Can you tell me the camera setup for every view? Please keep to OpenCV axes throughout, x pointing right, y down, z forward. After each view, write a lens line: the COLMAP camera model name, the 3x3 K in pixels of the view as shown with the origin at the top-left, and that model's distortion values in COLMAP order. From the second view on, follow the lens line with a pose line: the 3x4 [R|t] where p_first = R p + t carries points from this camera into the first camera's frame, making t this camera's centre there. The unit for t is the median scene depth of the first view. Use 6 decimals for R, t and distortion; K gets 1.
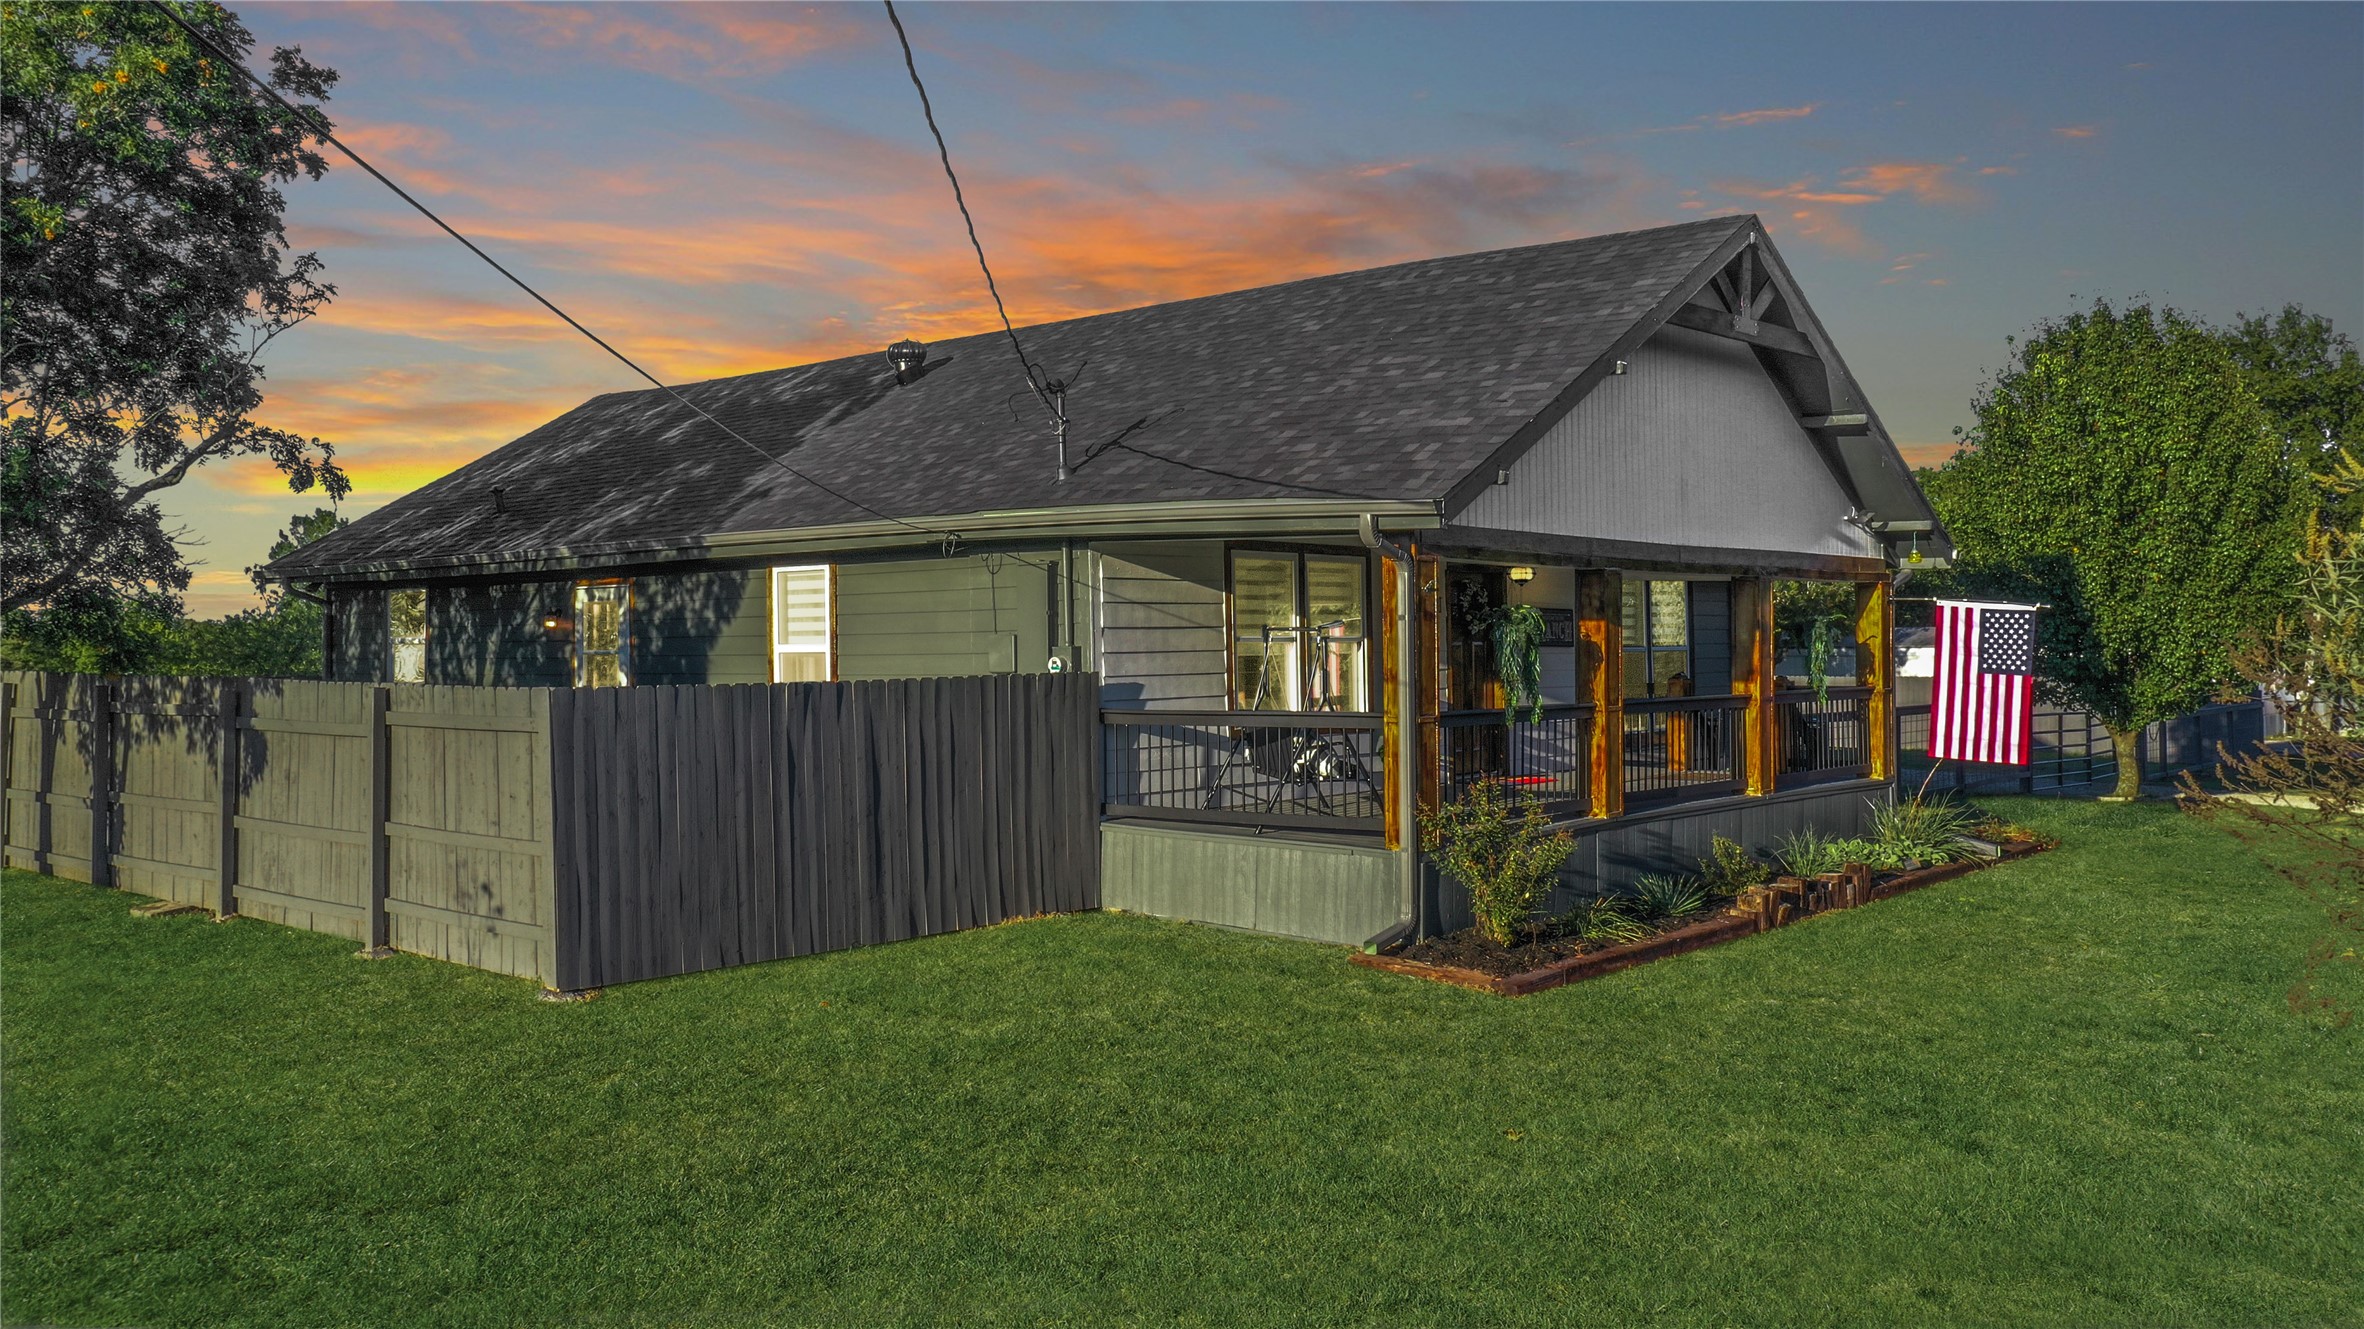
lens RADIAL K [[1873.9, 0, 1182.0], [0, 1873.9, 664.5], [0, 0, 1]] dist [0.004001, 0.006748]
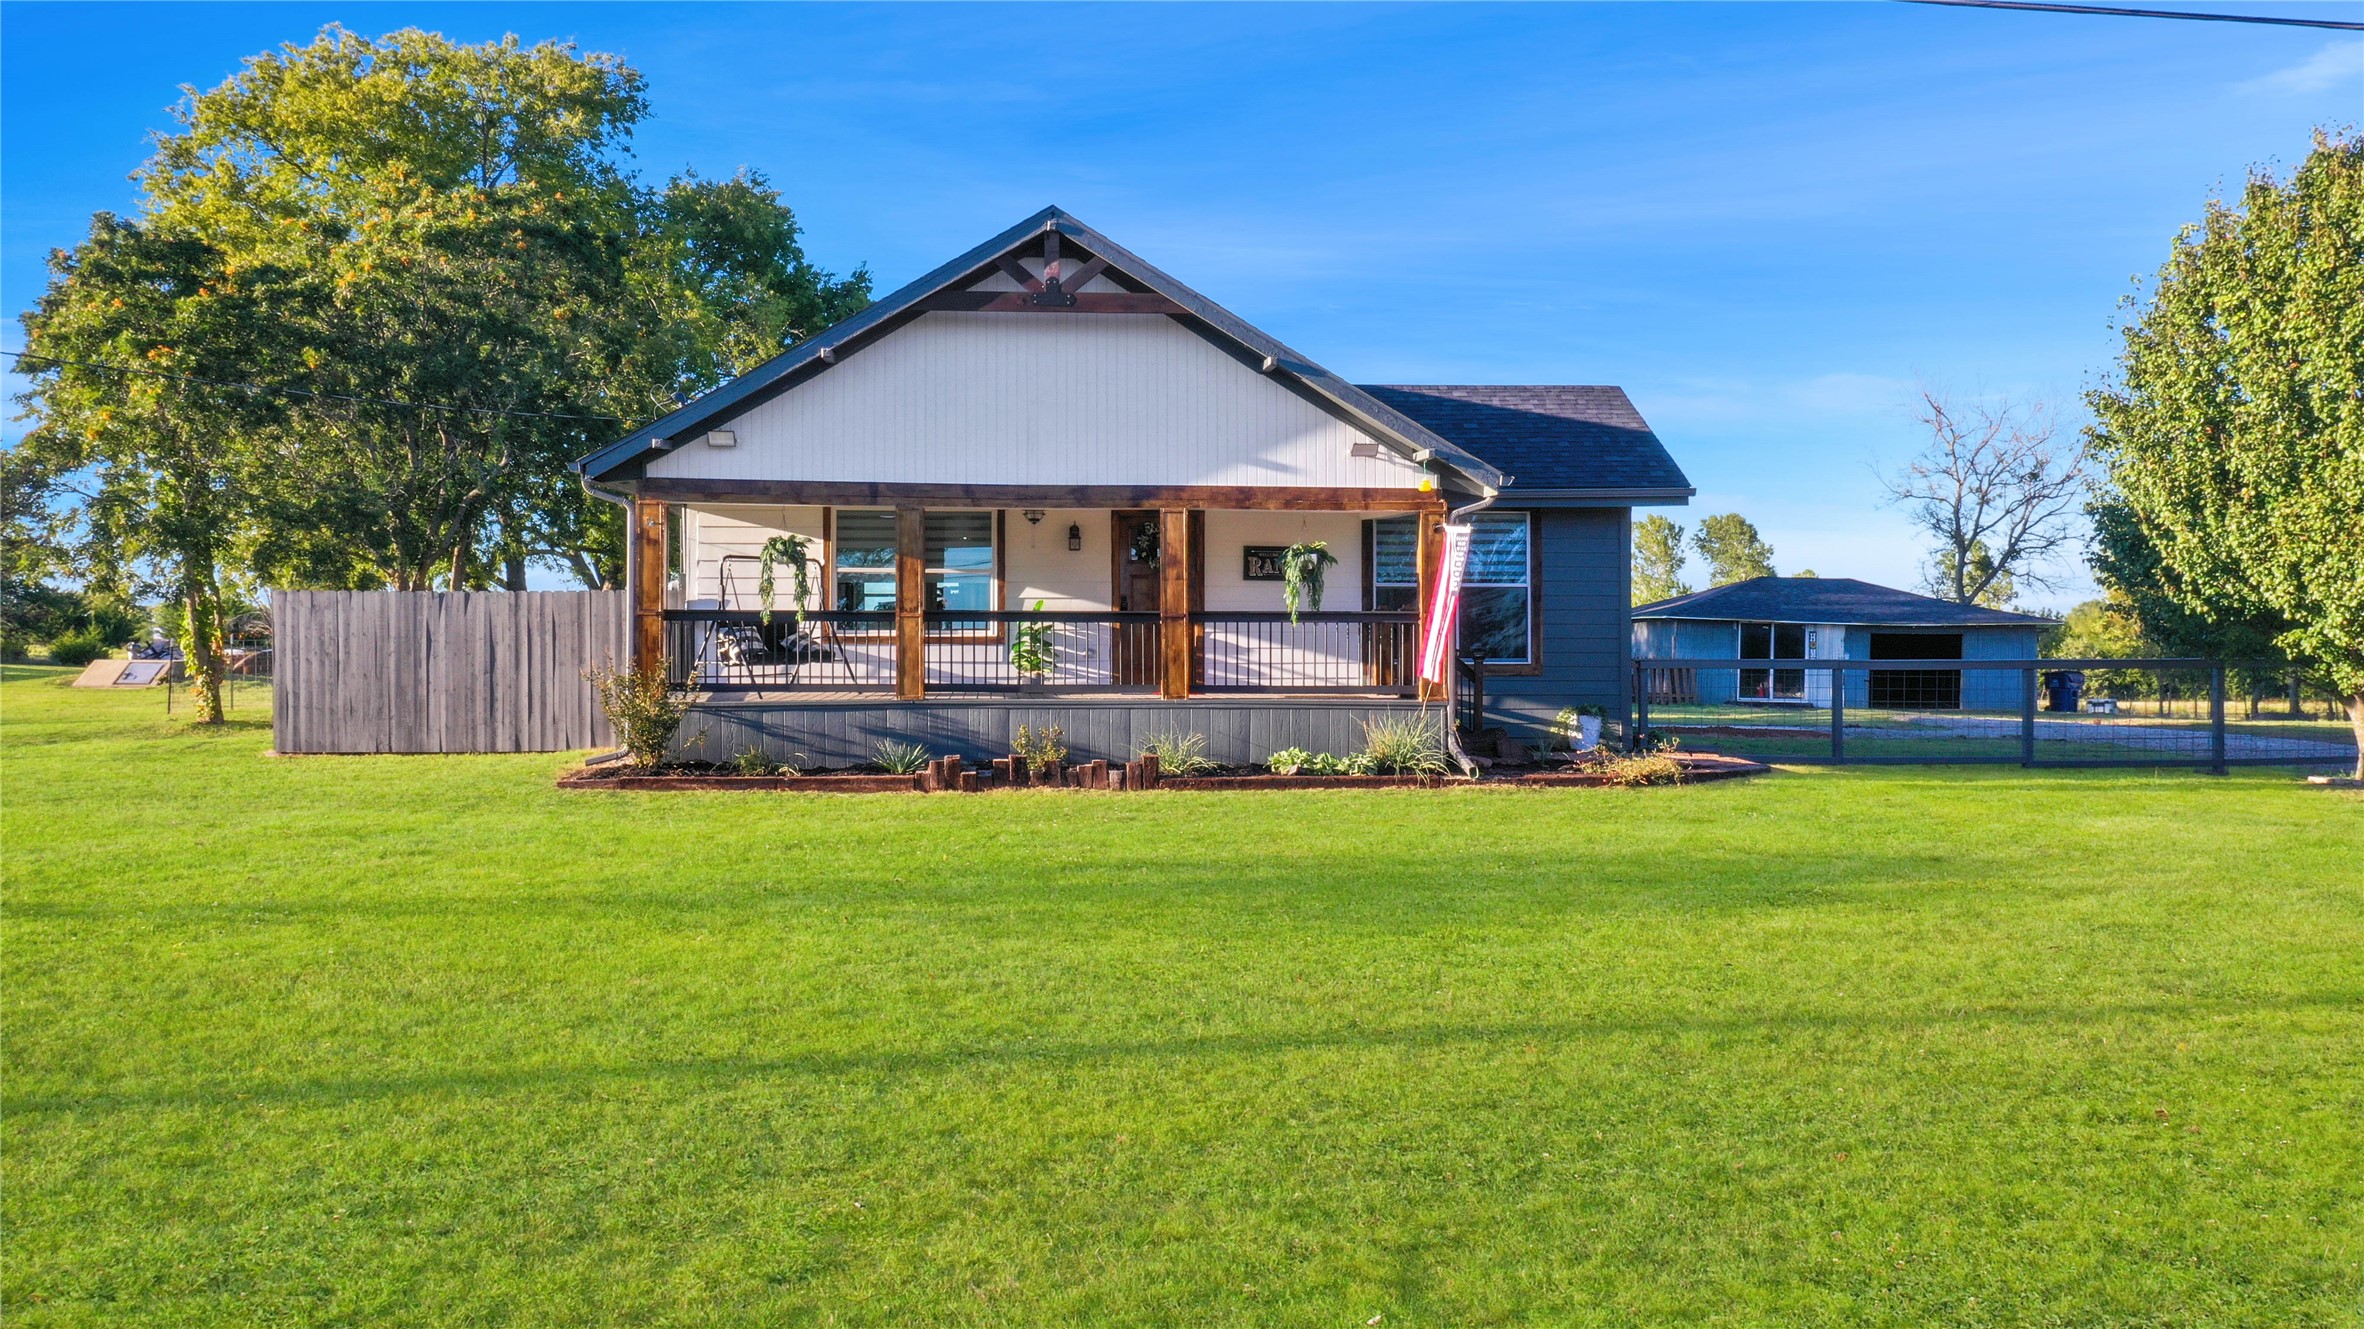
lens RADIAL K [[1873.9, 0, 1182.0], [0, 1873.9, 664.5], [0, 0, 1]] dist [0.004001, 0.006748]
pose [[0.719806, 0.025136, -0.693720, 1.427570], [-0.014070, 0.999667, 0.021622, 0.028202], [0.694032, -0.005803, 0.719920, 0.240150]]
